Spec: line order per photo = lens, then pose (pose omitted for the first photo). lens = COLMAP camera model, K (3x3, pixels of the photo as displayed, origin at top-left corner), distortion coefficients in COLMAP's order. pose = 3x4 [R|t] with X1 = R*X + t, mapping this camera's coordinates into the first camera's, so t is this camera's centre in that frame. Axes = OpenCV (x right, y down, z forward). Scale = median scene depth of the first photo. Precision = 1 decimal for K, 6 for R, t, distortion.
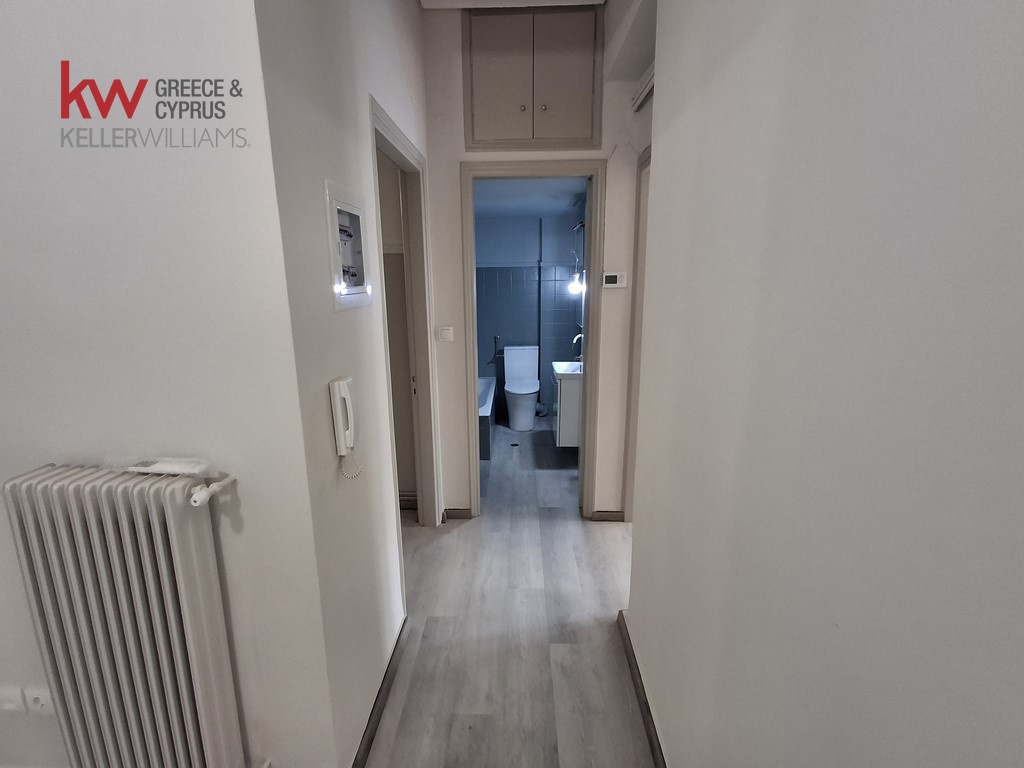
lens RADIAL K [[460.9, 0, 509.1], [0, 460.9, 379.0], [0, 0, 1]] dist [0.002797, 0.000095]
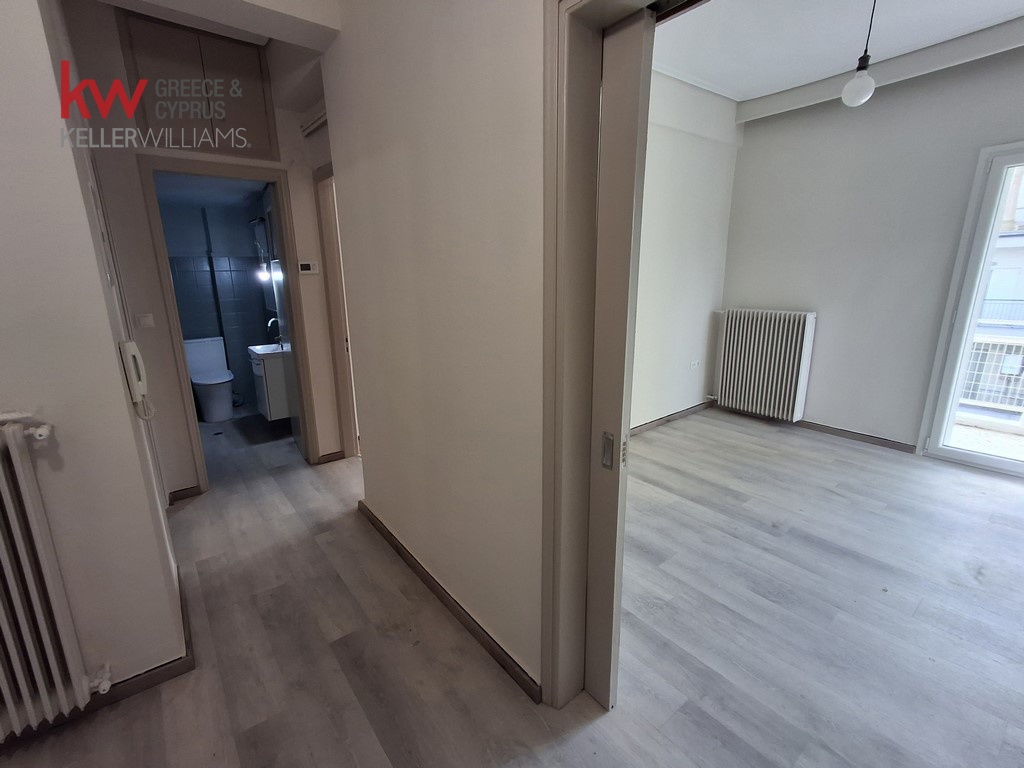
lens RADIAL K [[460.9, 0, 509.1], [0, 460.9, 379.0], [0, 0, 1]] dist [0.002797, 0.000095]
pose [[0.769588, -0.149802, 0.620720, -0.160414], [0.141390, 0.987939, 0.063125, 0.076081], [-0.622690, 0.039183, 0.781487, -0.286373]]
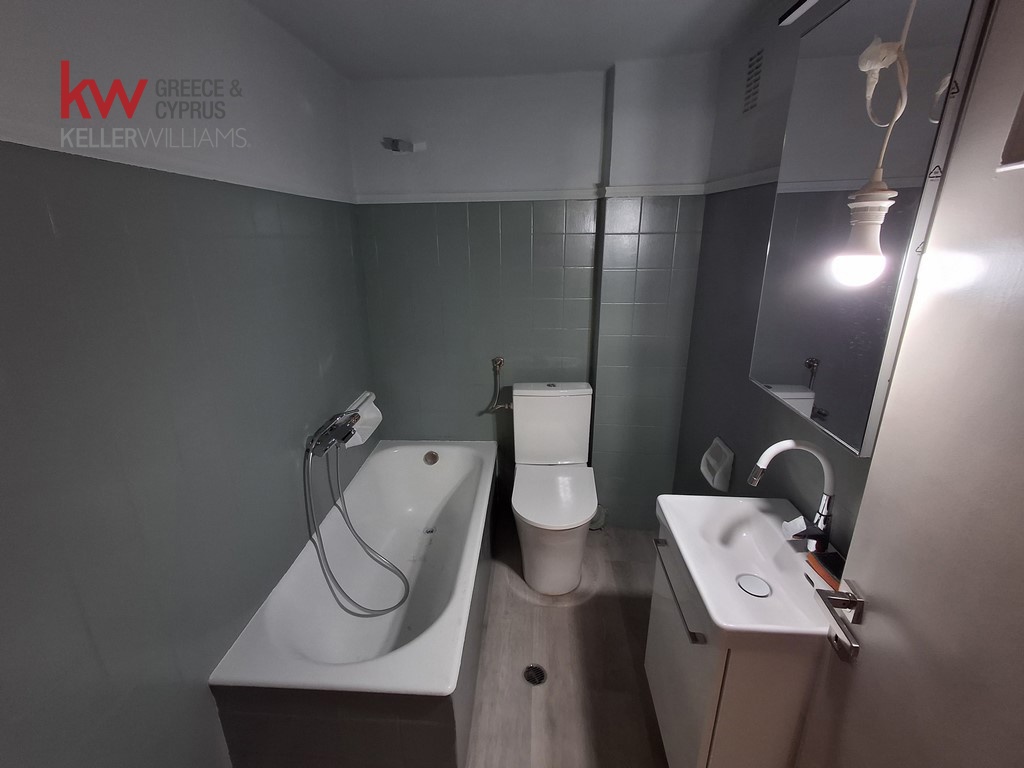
lens RADIAL K [[460.6, 0, 507.6], [0, 460.6, 383.3], [0, 0, 1]] dist [0.006062, 0.000214]
pose [[0.999119, 0.014415, -0.039422, 0.001253], [-0.010309, 0.994687, 0.102428, -0.203009], [0.040689, -0.101931, 0.993959, 0.962744]]
